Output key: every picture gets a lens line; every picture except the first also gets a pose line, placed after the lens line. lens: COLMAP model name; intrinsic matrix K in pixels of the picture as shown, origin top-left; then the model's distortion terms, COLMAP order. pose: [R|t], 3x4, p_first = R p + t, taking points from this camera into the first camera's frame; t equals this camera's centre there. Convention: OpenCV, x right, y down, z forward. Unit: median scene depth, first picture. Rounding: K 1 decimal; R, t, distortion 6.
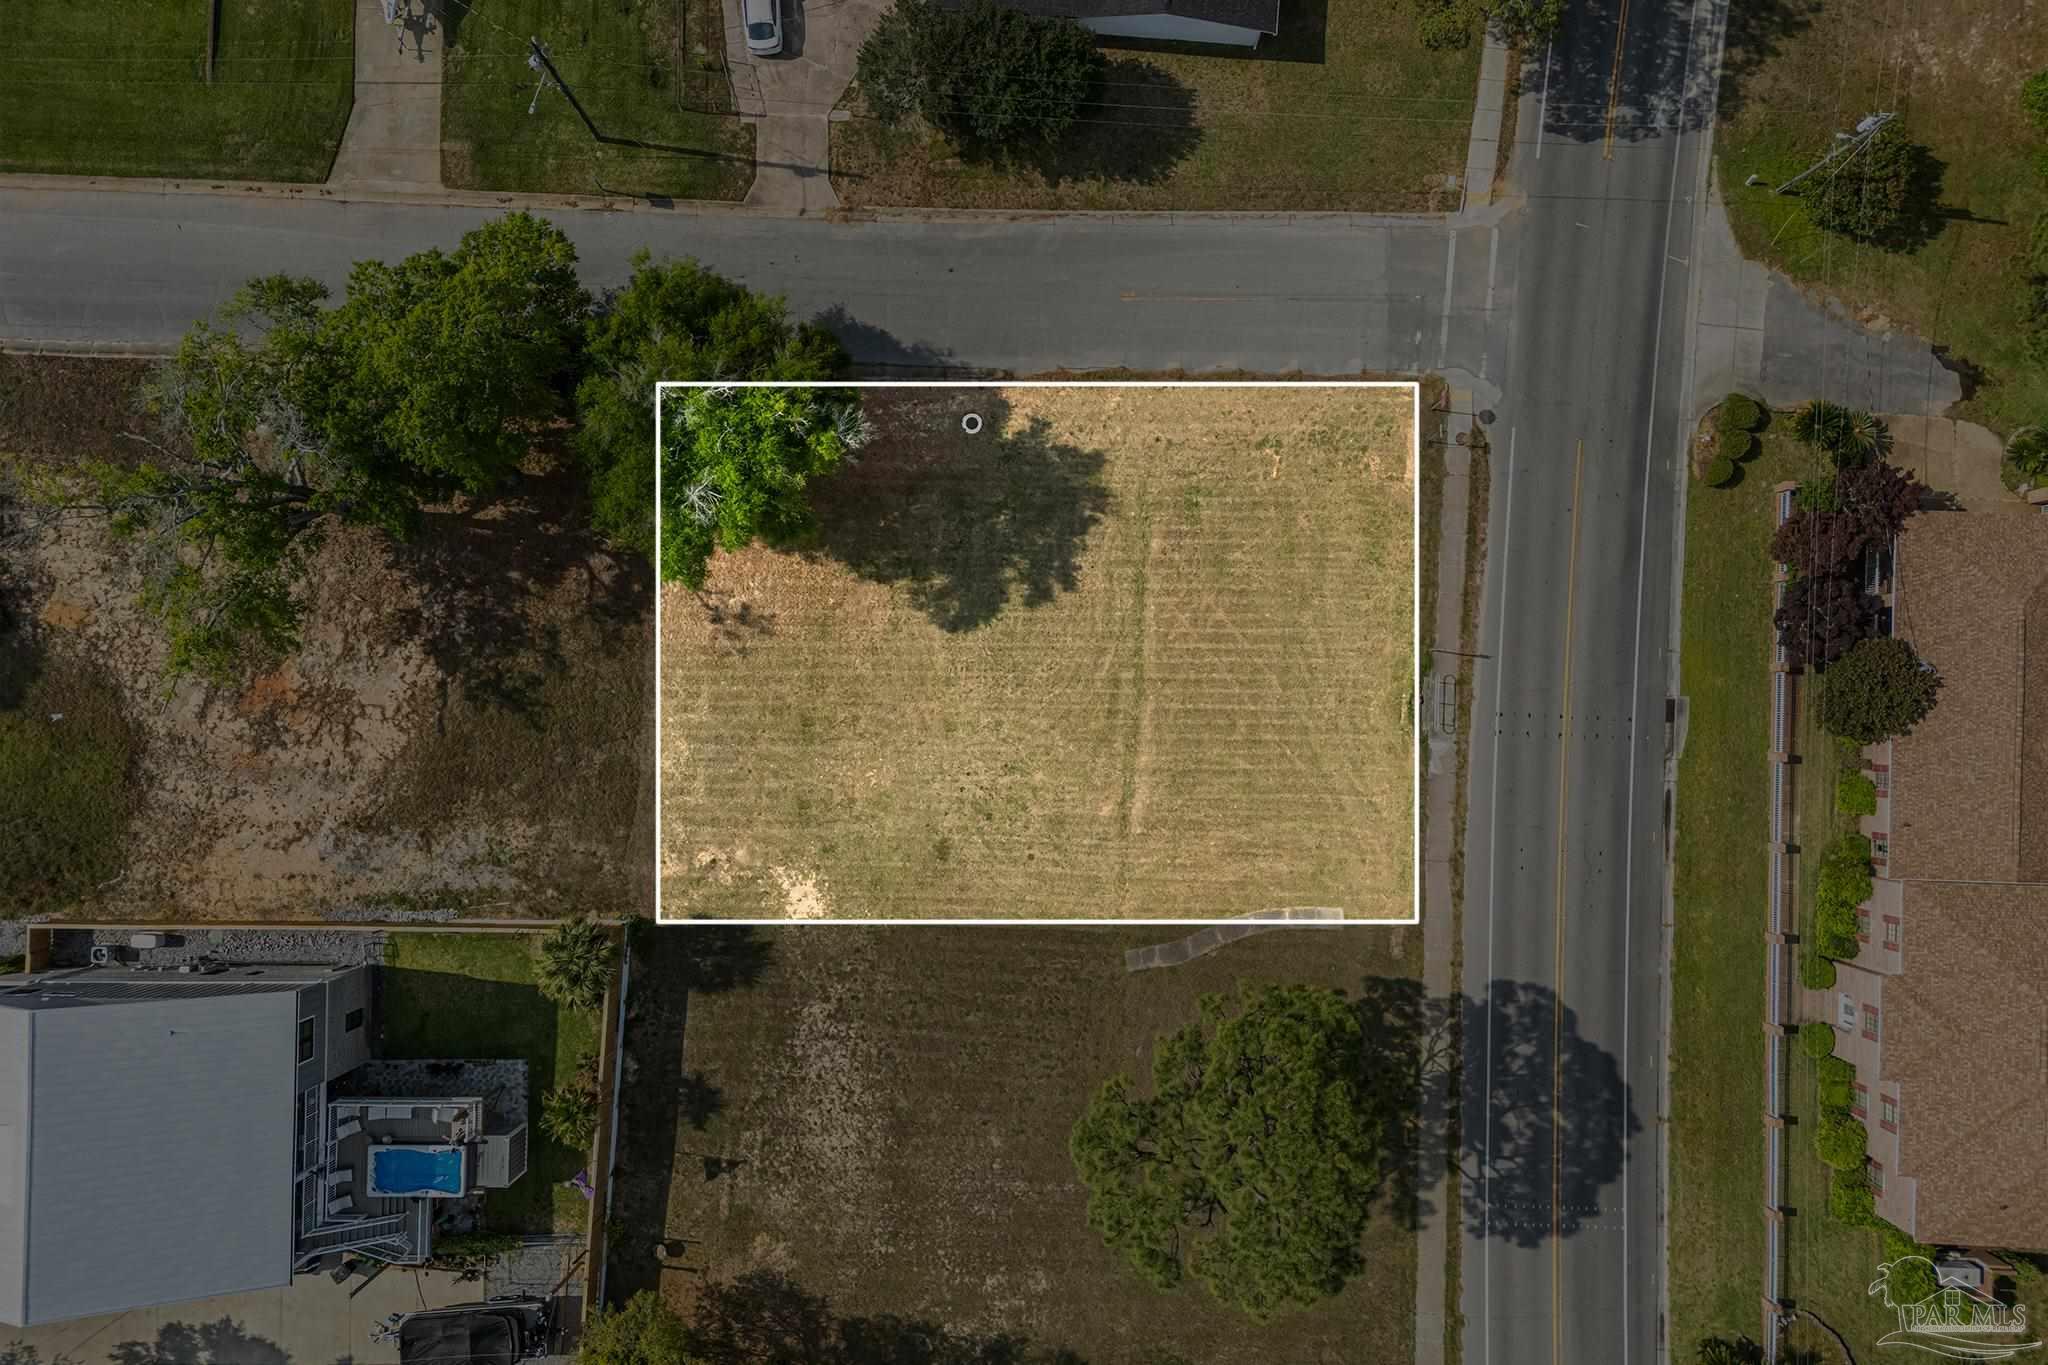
lens RADIAL K [[1443.4, 0, 1028.0], [0, 1443.4, 668.3], [0, 0, 1]] dist [0.053056, -0.050505]
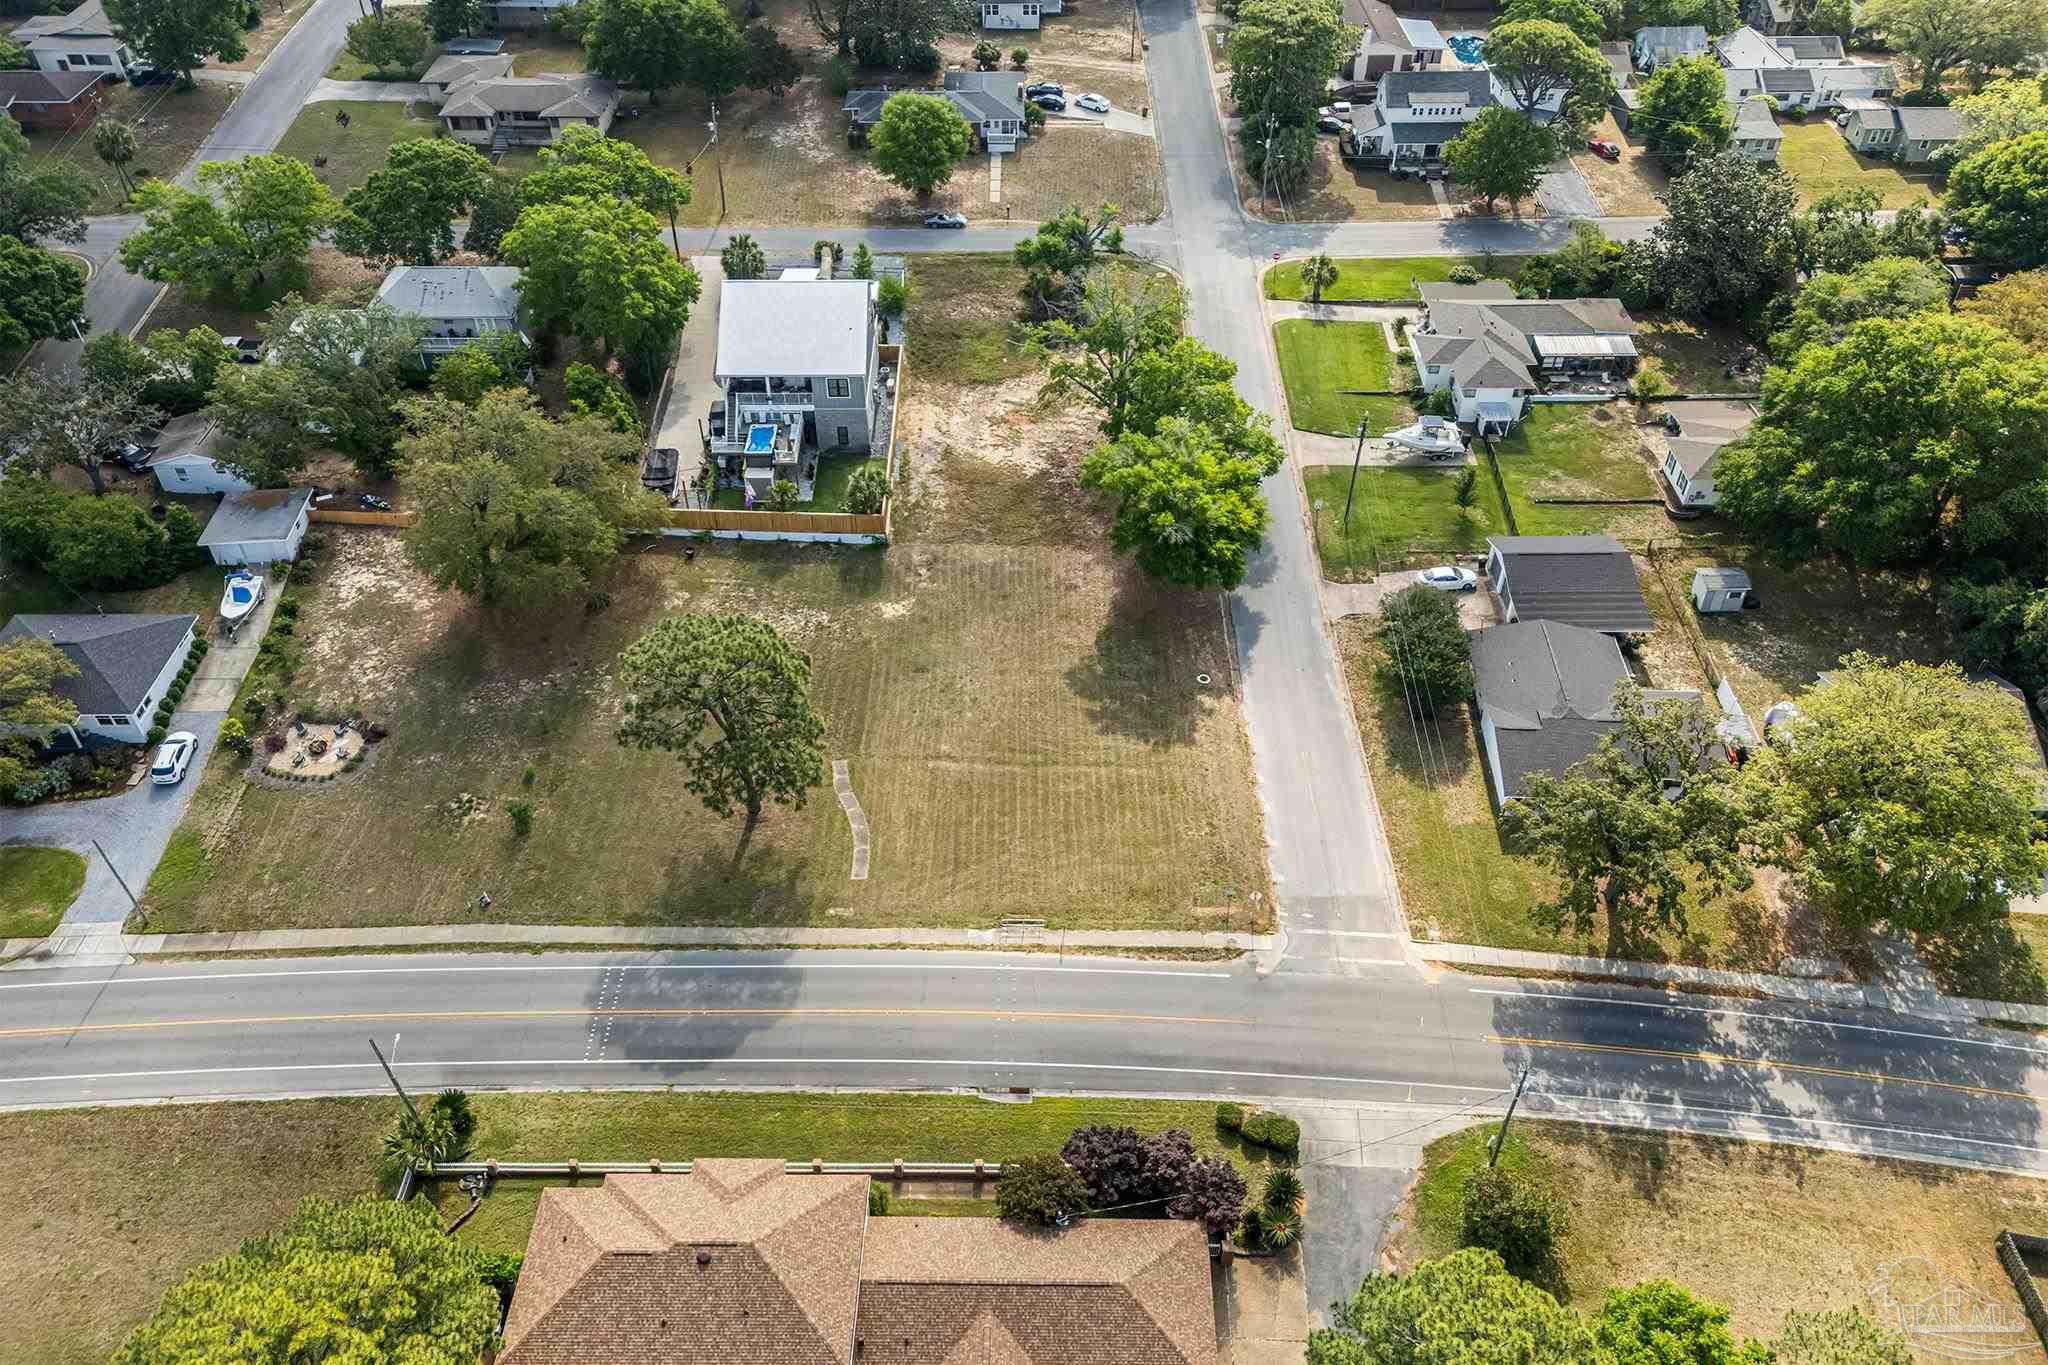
lens RADIAL K [[1478.3, 0, 1024.0], [0, 1478.3, 682.5], [0, 0, 1]] dist [0.066778, -0.107396]
pose [[0.015993, 0.679674, -0.733340, 1.102428], [-0.999737, 0.022943, -0.000538, 0.018990], [0.016459, 0.733155, 0.679862, -0.048160]]
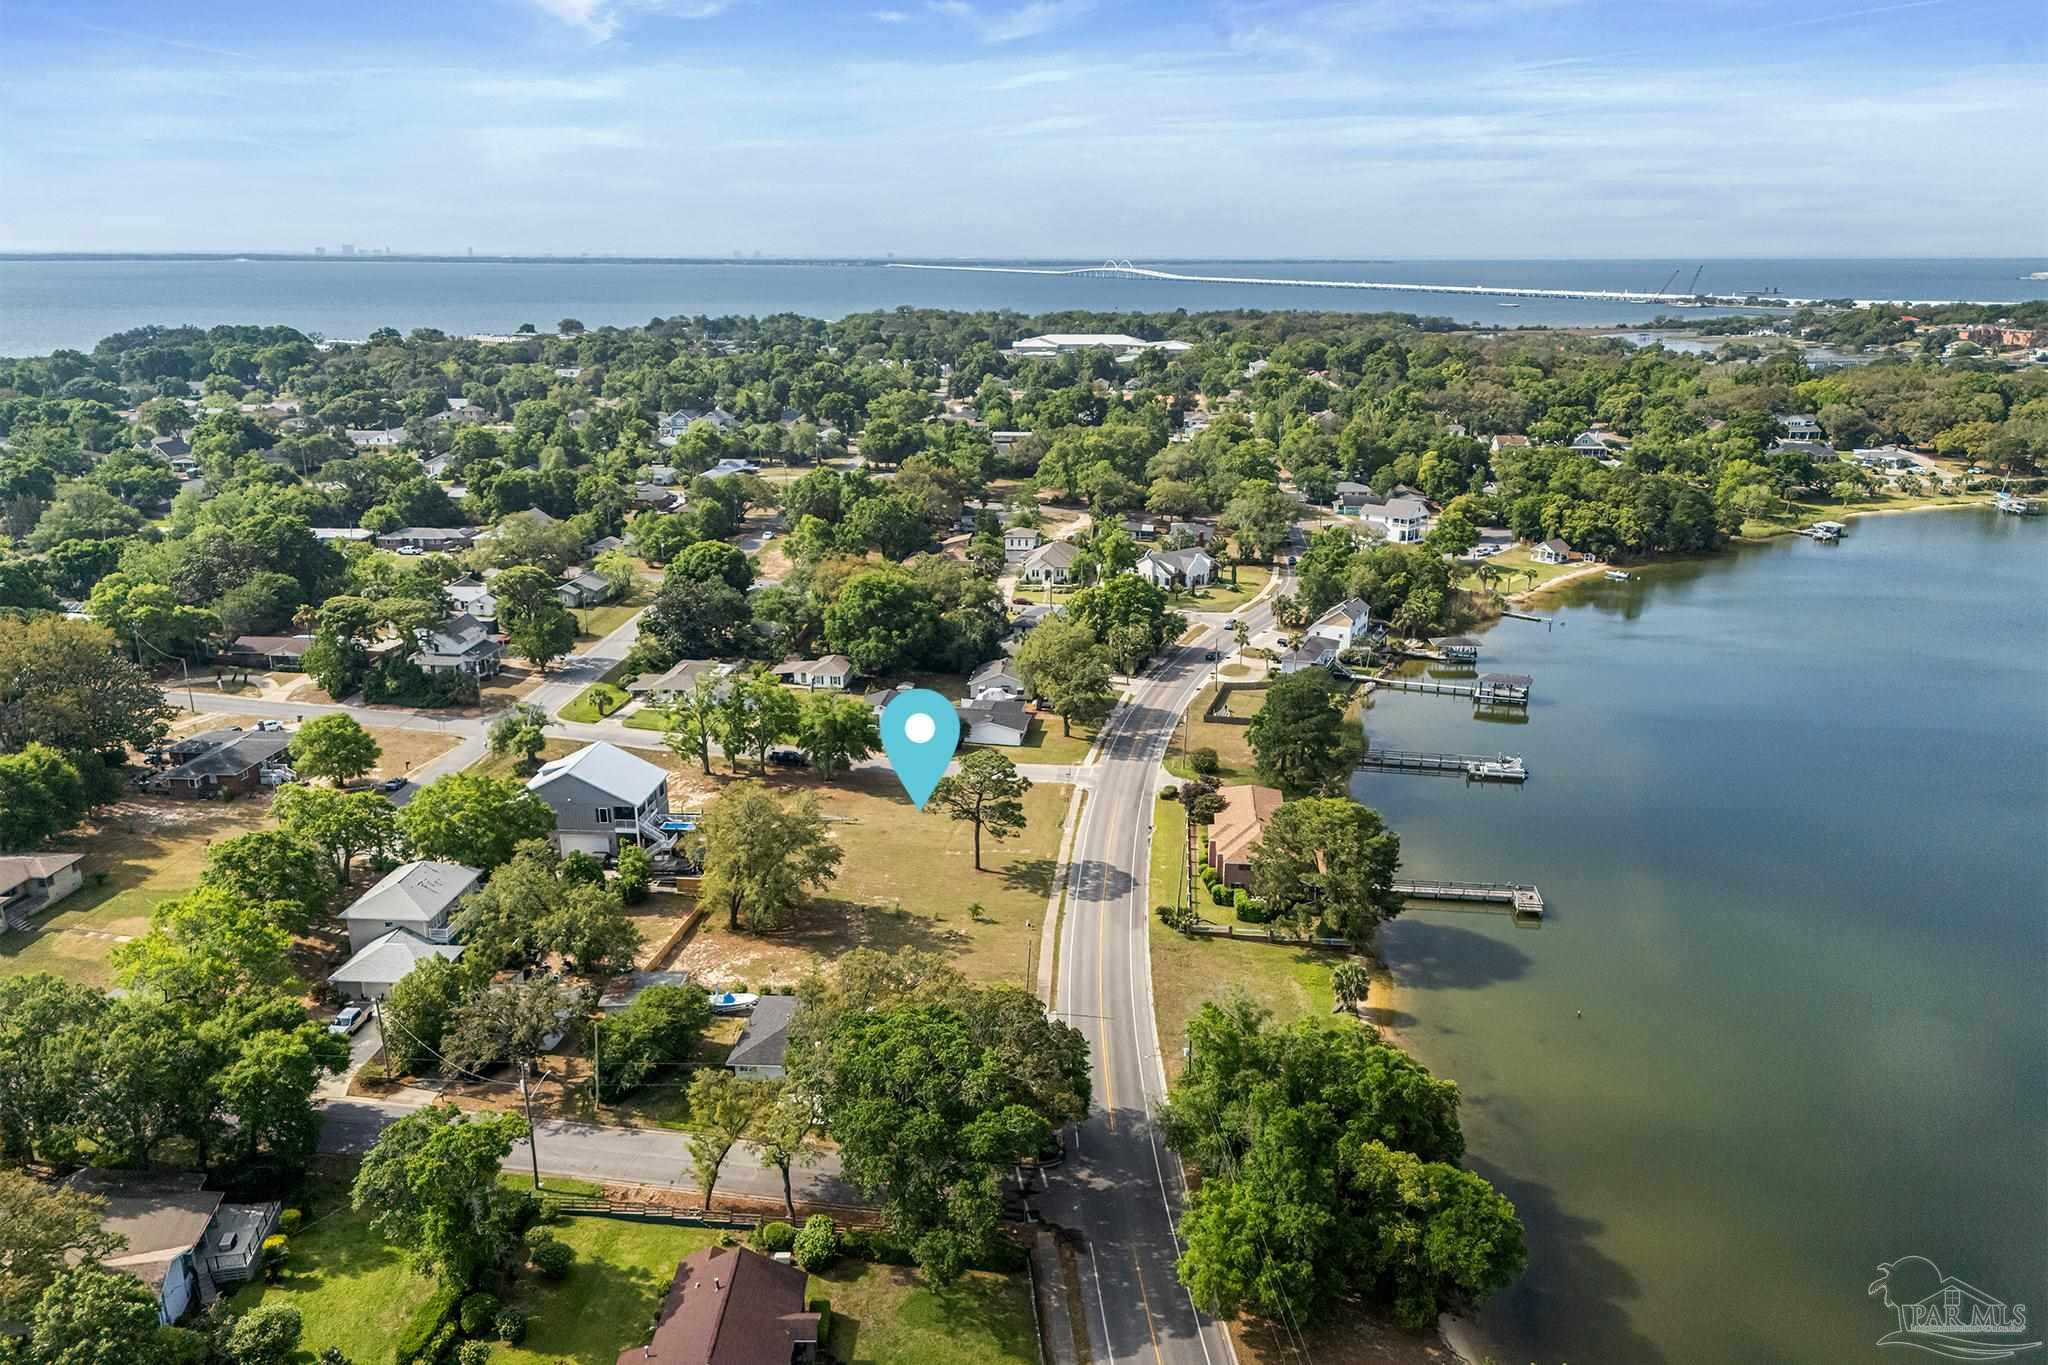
lens RADIAL K [[1482.6, 0, 1036.3], [0, 1482.6, 719.6], [0, 0, 1]] dist [0.053277, -0.040908]
pose [[0.997074, 0.045834, -0.061183, 0.412184], [-0.072372, 0.308129, -0.948588, 2.727653], [-0.024625, 0.950240, 0.310544, -0.086981]]
